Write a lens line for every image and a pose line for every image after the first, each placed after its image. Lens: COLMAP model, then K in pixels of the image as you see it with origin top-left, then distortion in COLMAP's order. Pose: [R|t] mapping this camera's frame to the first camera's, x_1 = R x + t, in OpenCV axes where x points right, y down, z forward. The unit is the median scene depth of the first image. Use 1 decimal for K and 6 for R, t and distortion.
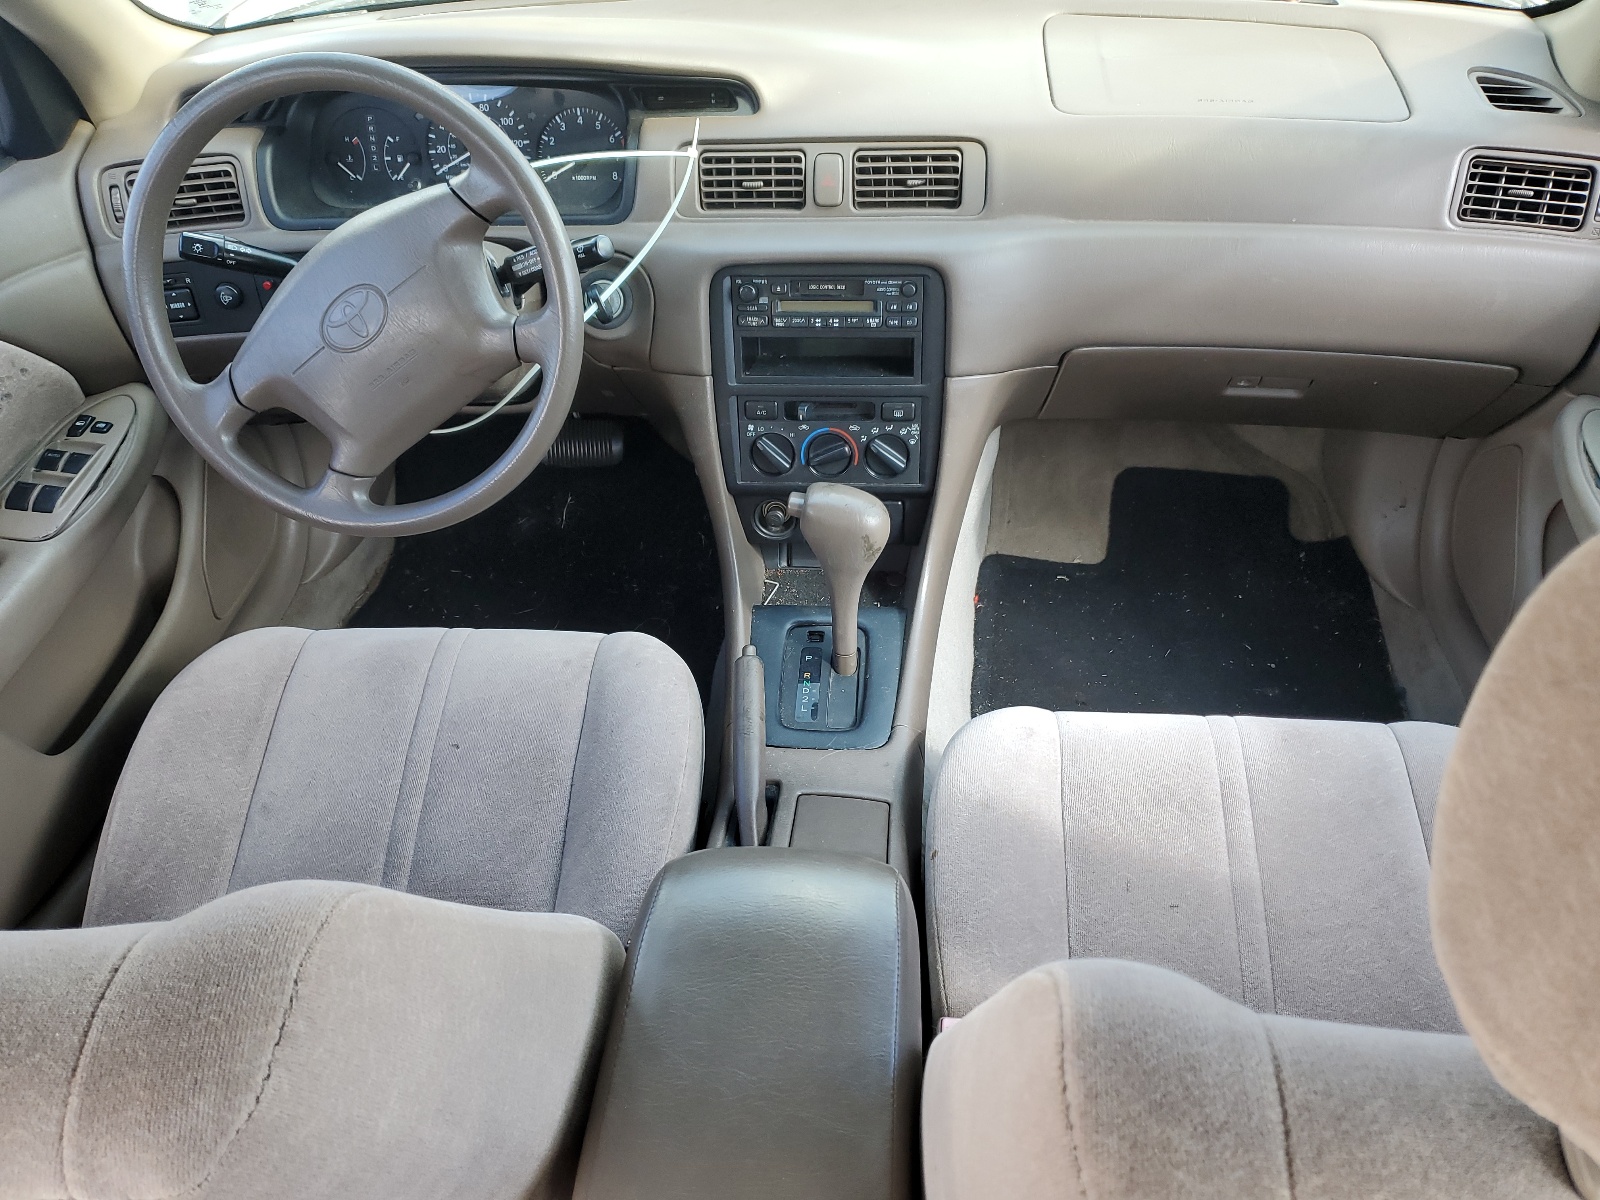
lens RADIAL K [[1206.9, 0, 803.0], [0, 1206.9, 599.5], [0, 0, 1]] dist [0.004971, 0.001600]
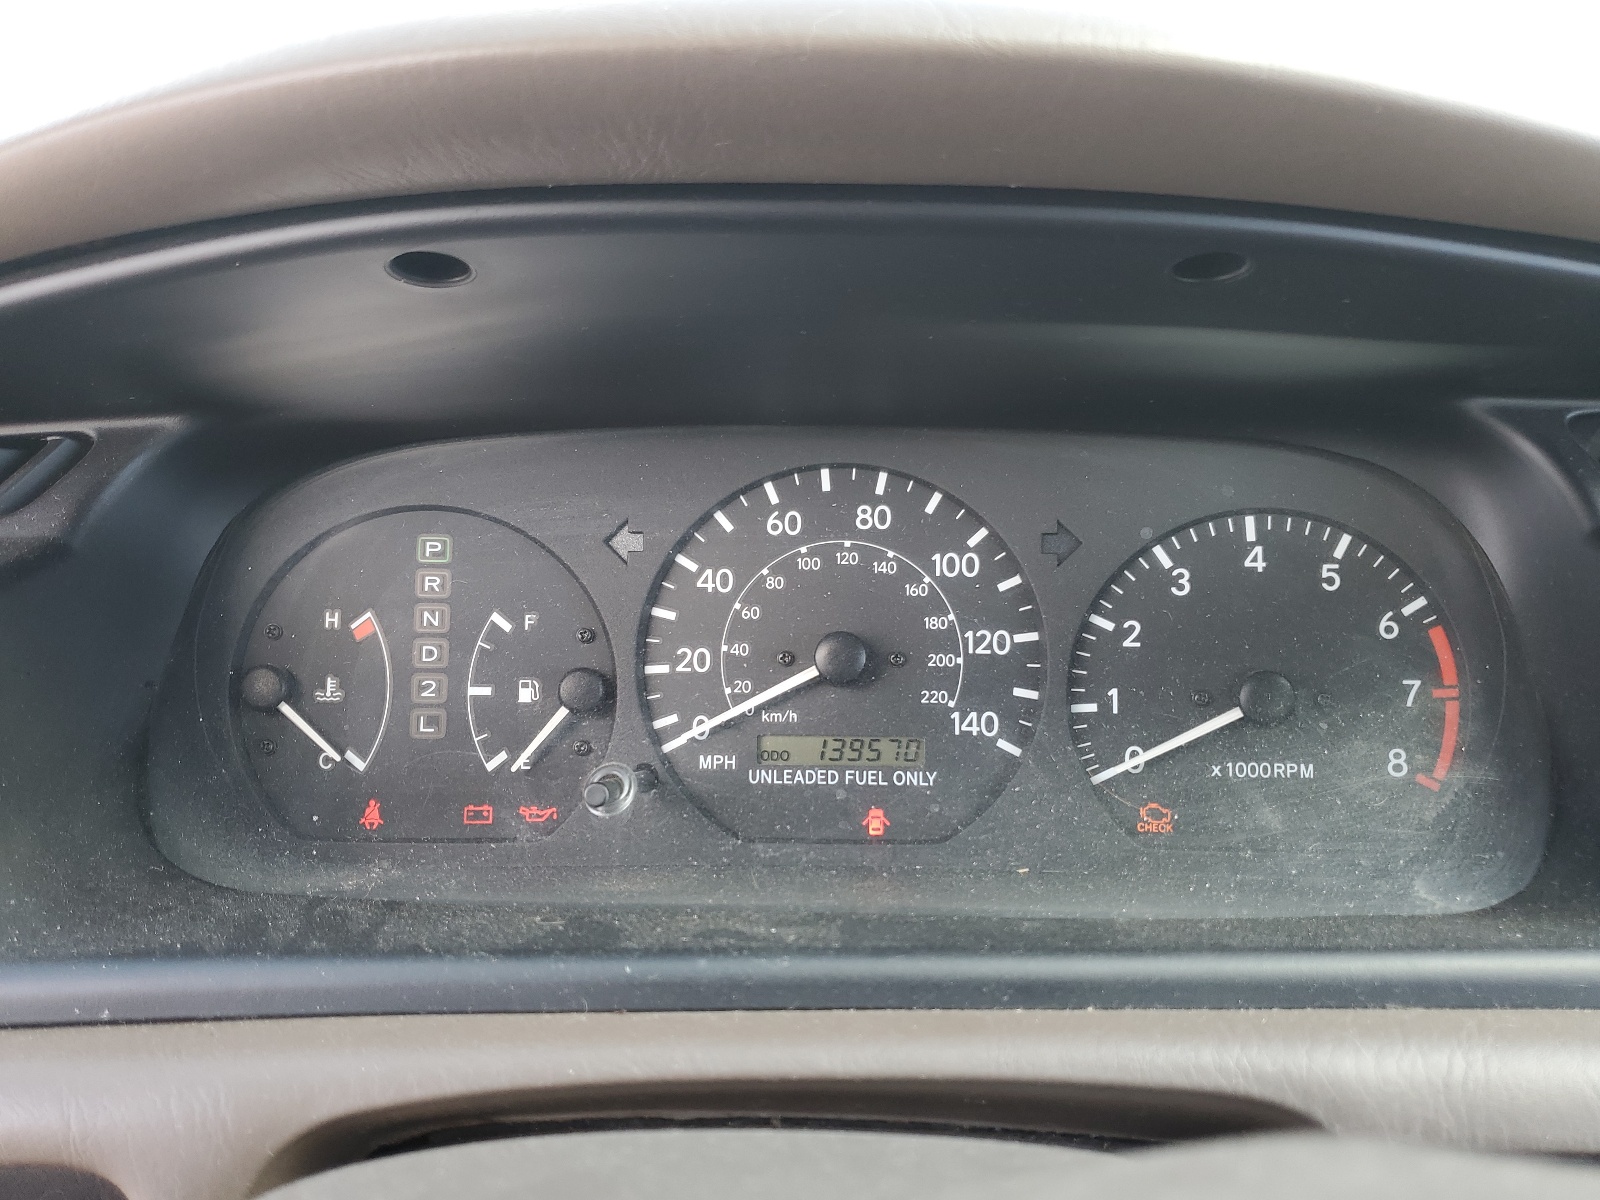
lens RADIAL K [[1206.9, 0, 798.9], [0, 1206.9, 597.7], [0, 0, 1]] dist [0.004971, 0.001600]
pose [[0.996695, 0.015217, 0.079800, -0.298075], [0.020890, 0.901262, -0.432770, -0.271541], [-0.078506, 0.433006, 0.897966, 0.758468]]
